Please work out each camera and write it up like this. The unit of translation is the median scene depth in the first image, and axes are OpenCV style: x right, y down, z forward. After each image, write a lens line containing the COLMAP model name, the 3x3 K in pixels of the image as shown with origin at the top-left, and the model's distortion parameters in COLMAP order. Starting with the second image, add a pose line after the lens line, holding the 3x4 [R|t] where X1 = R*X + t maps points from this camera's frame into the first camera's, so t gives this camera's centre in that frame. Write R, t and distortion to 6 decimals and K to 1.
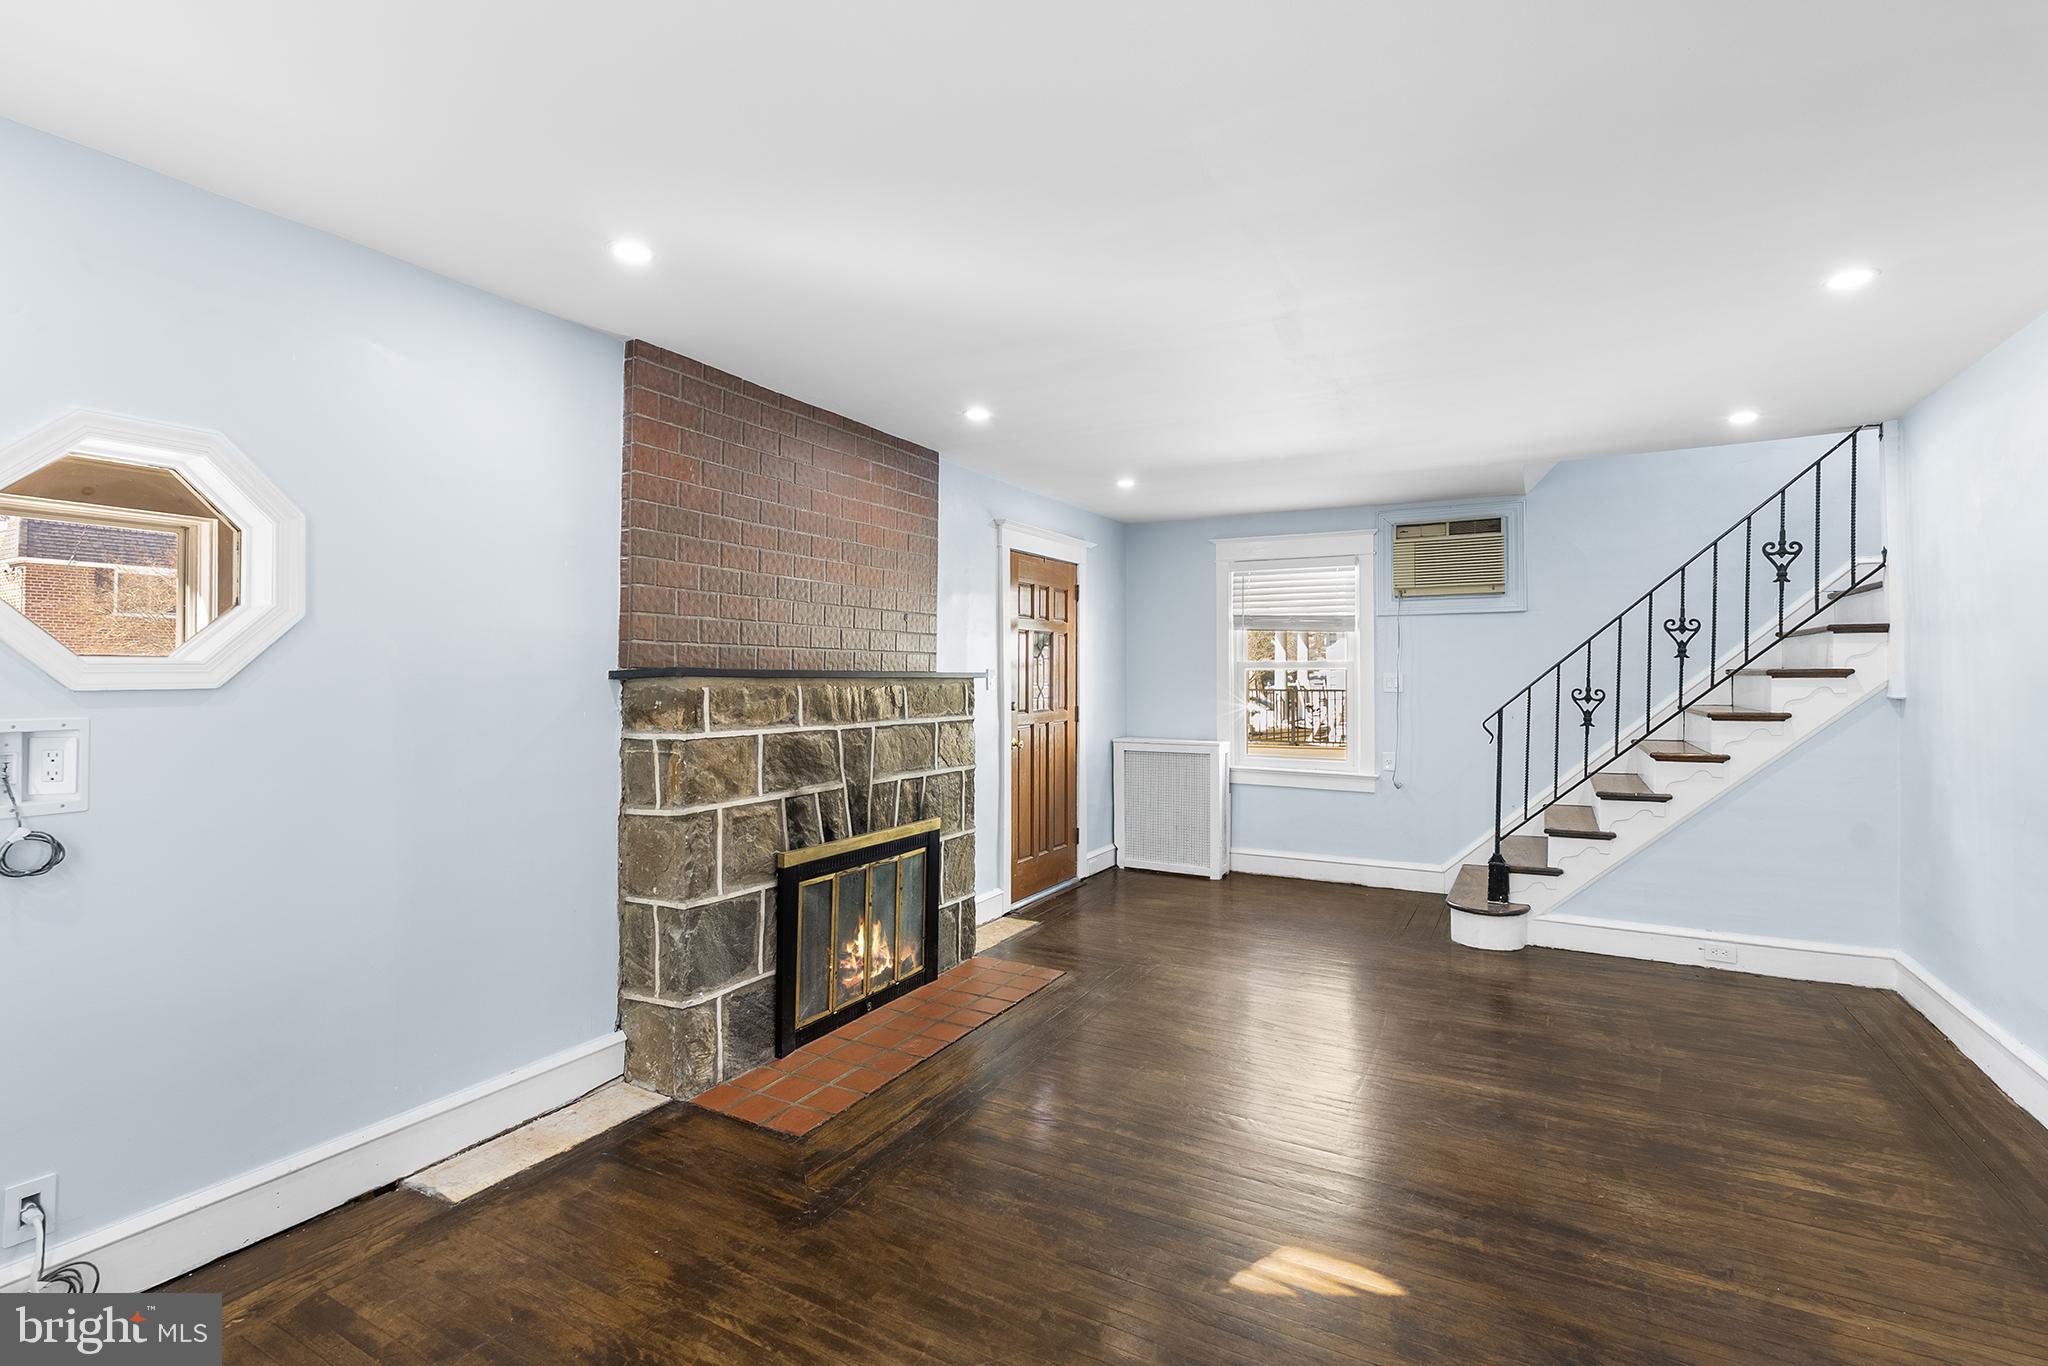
lens RADIAL K [[939.6, 0, 1024.0], [0, 939.6, 683.0], [0, 0, 1]] dist [-0.002221, -0.000570]
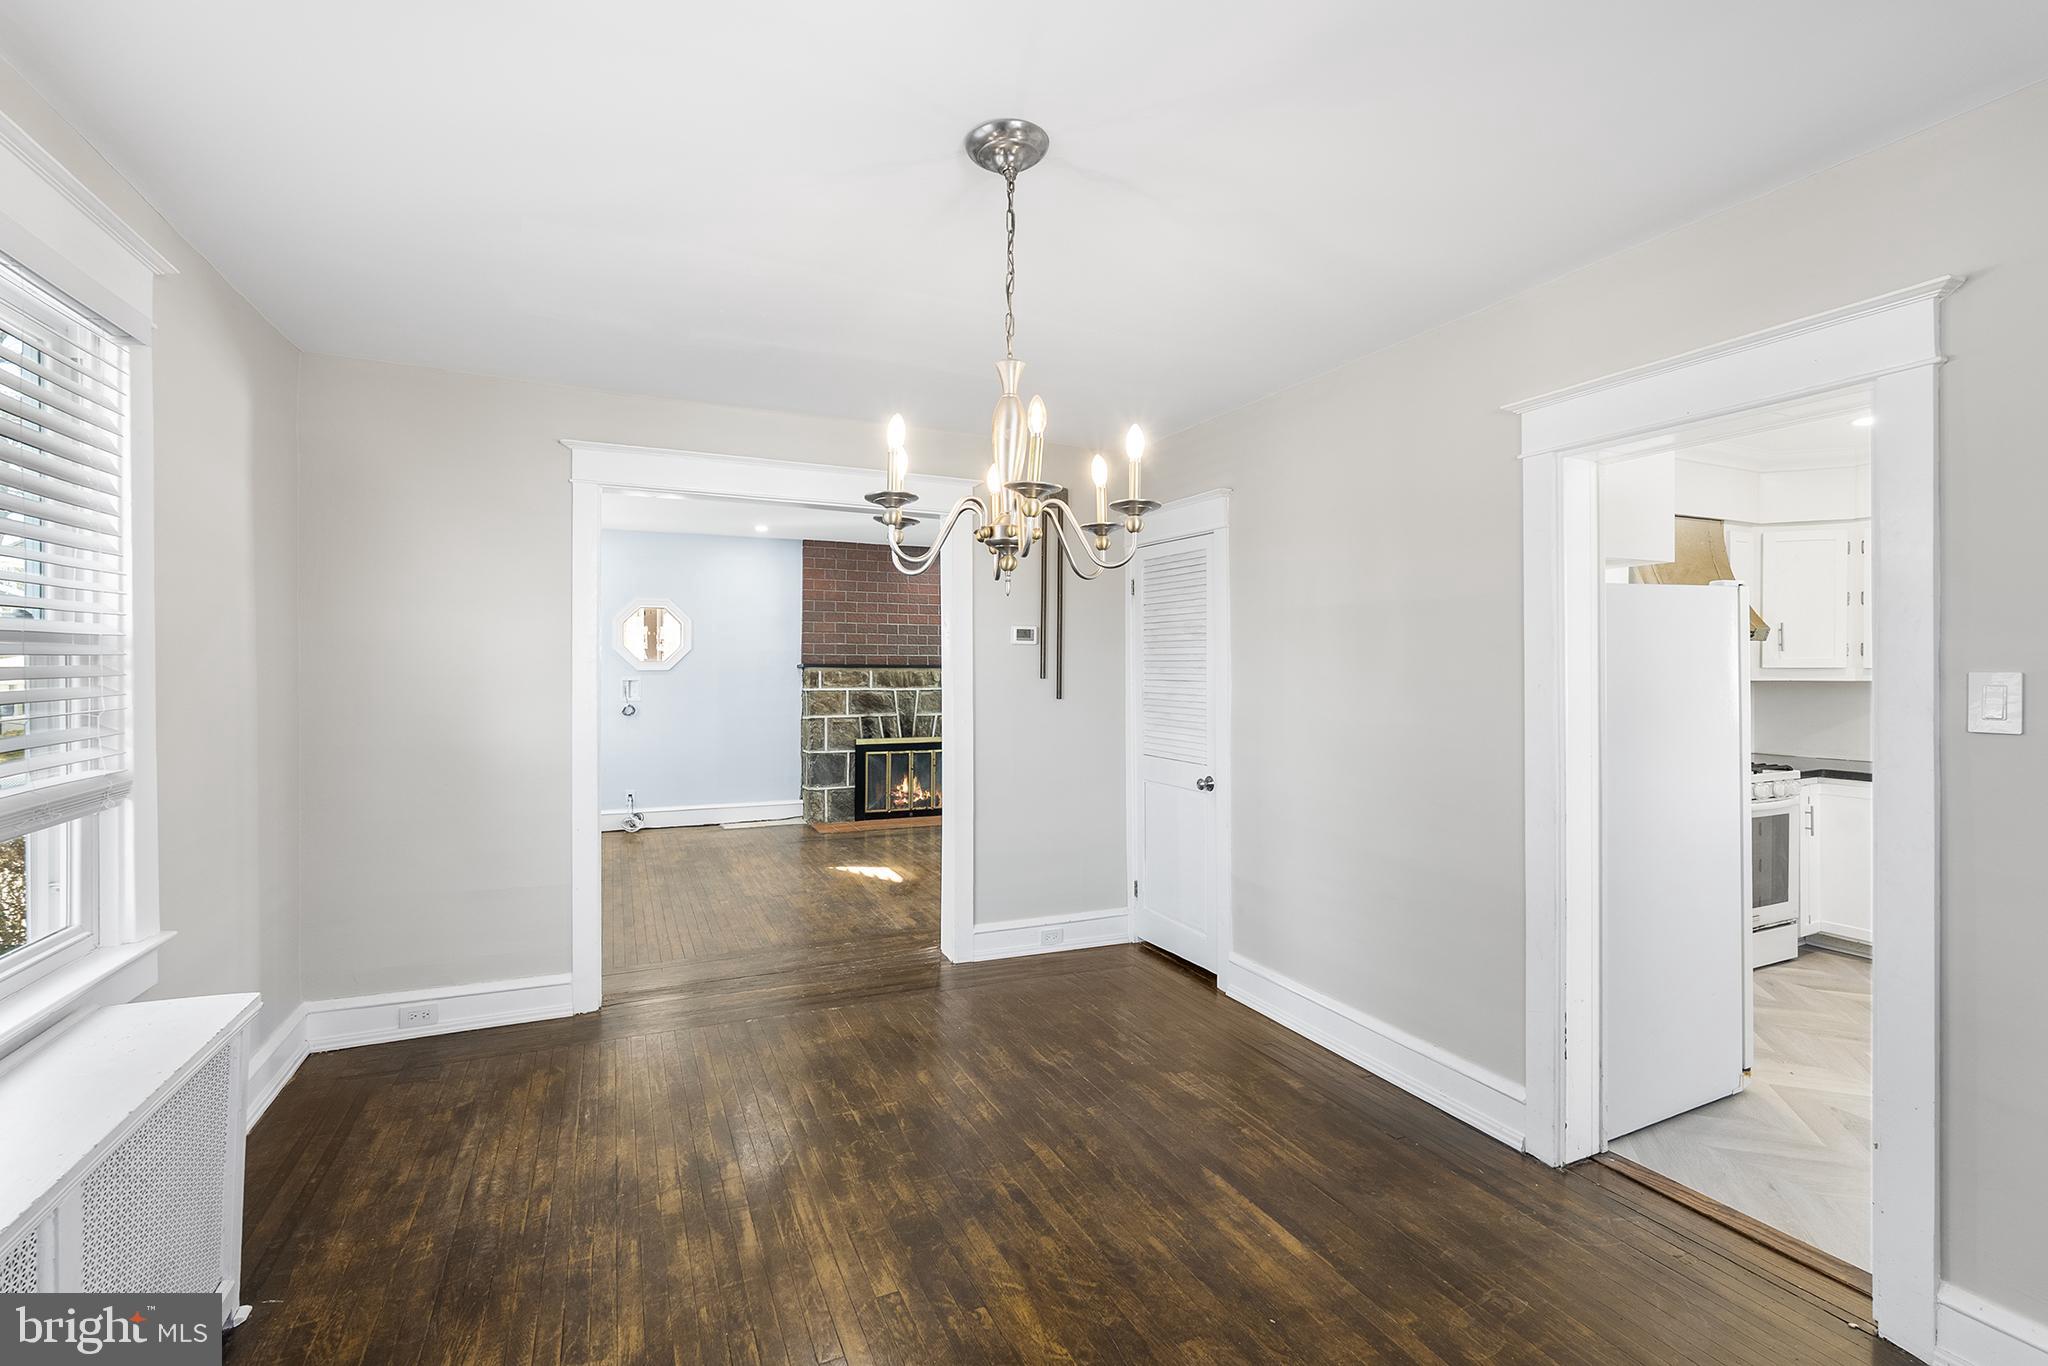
lens RADIAL K [[906.7, 0, 1024.0], [0, 906.7, 683.0], [0, 0, 1]] dist [-0.001616, -0.000173]
pose [[0.807917, 0.007340, -0.589251, 1.437394], [-0.002427, 0.999955, 0.009128, 0.011643], [0.589292, -0.005944, 0.807899, -0.636079]]
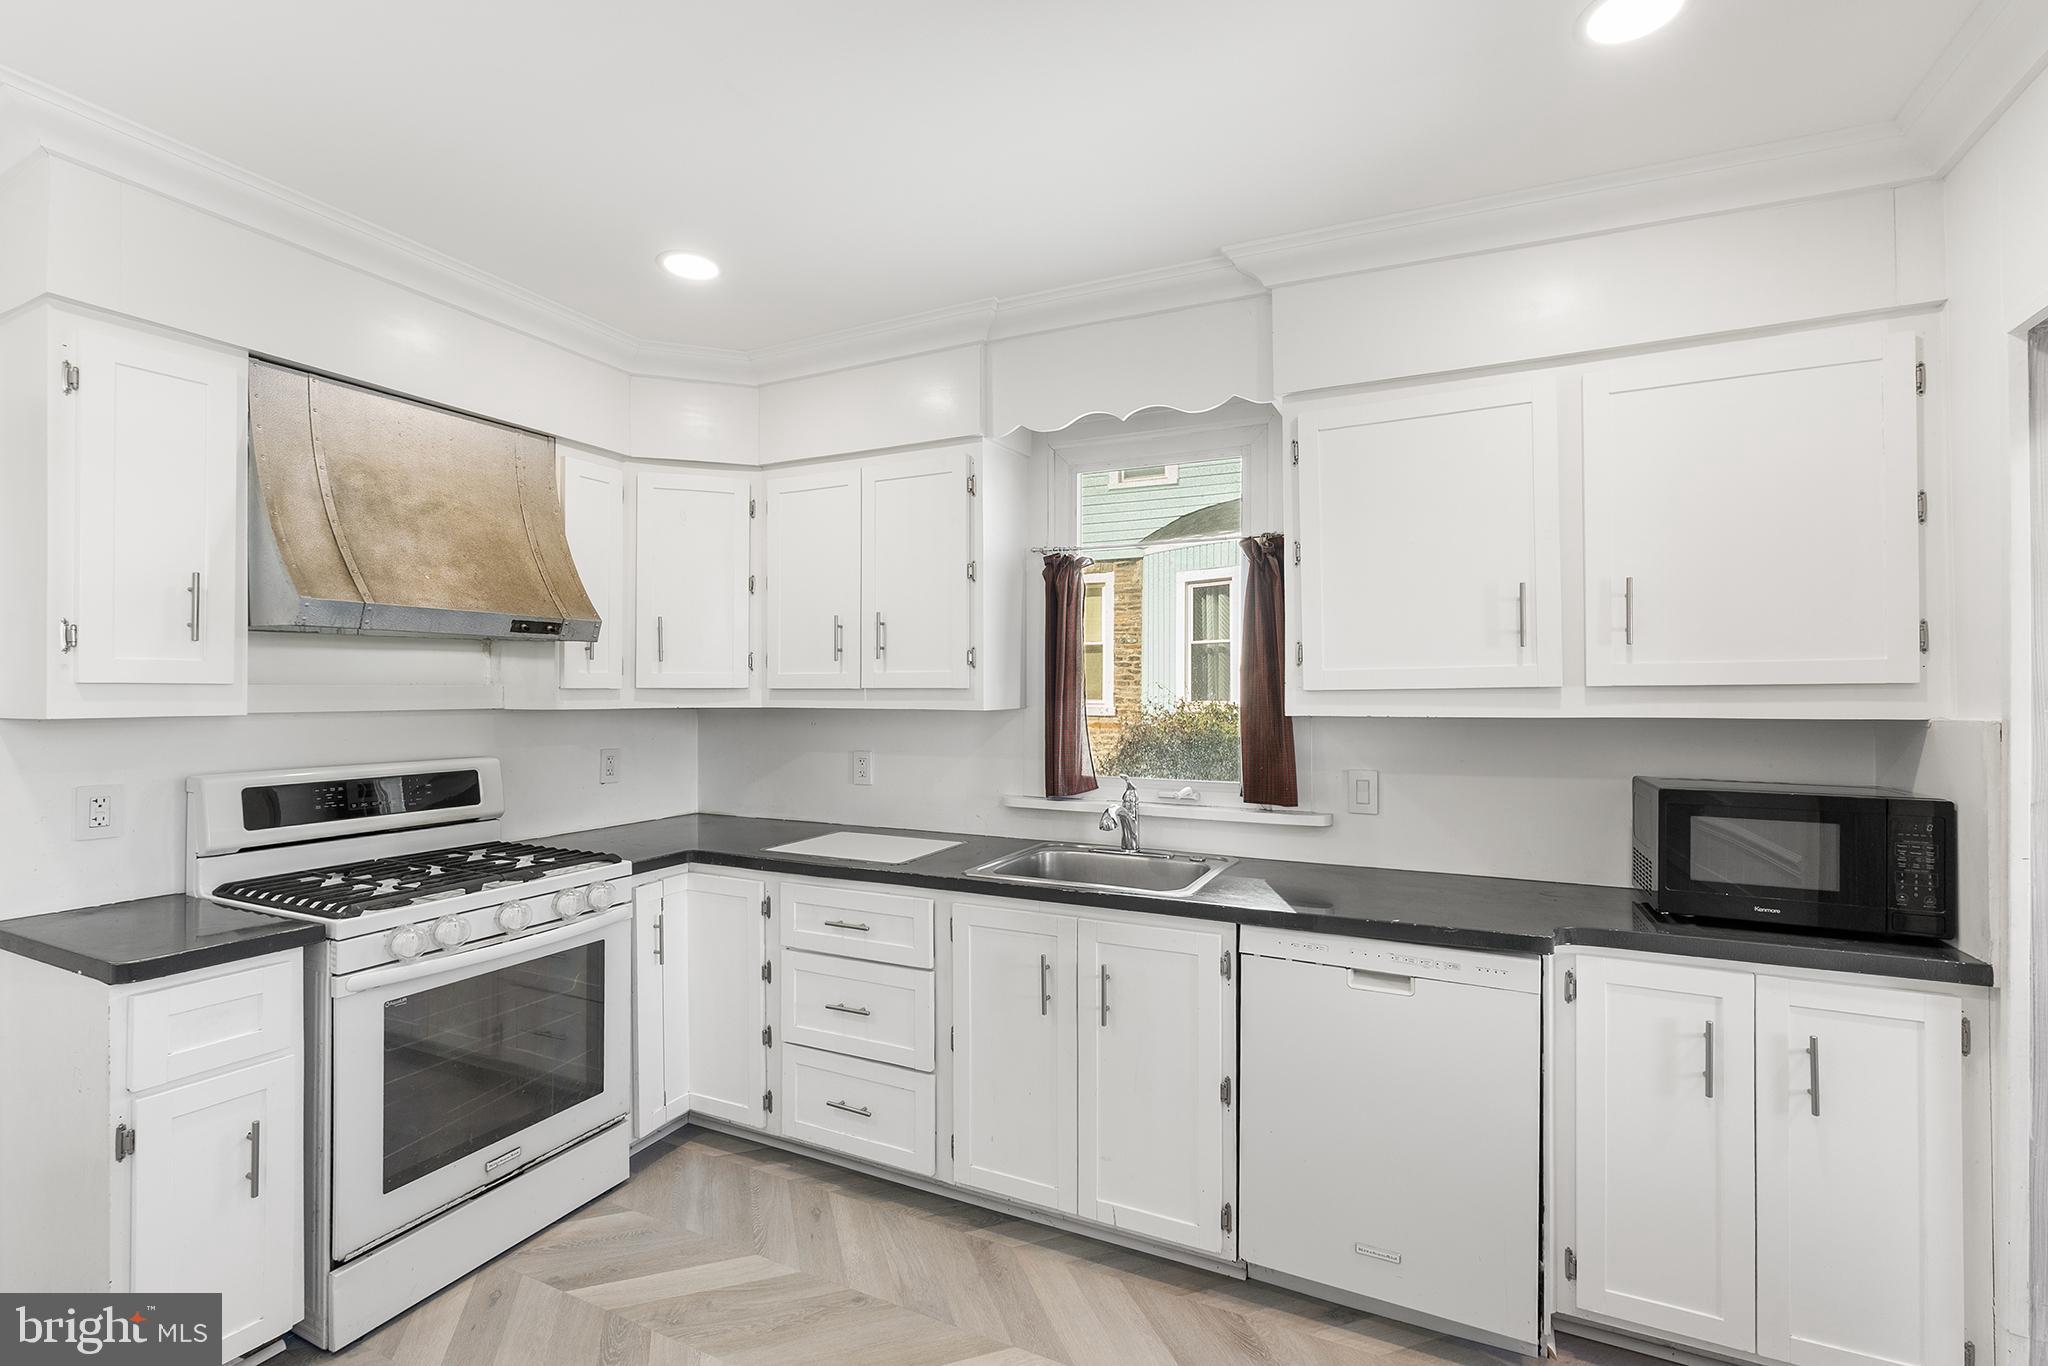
lens RADIAL K [[922.4, 0, 1007.7], [0, 922.4, 682.7], [0, 0, 1]] dist [-0.000060, 0.000108]
pose [[0.998751, 0.001725, 0.049943, 1.819854], [-0.000962, 0.999882, -0.015308, 0.006967], [-0.049963, 0.015241, 0.998635, 0.196269]]
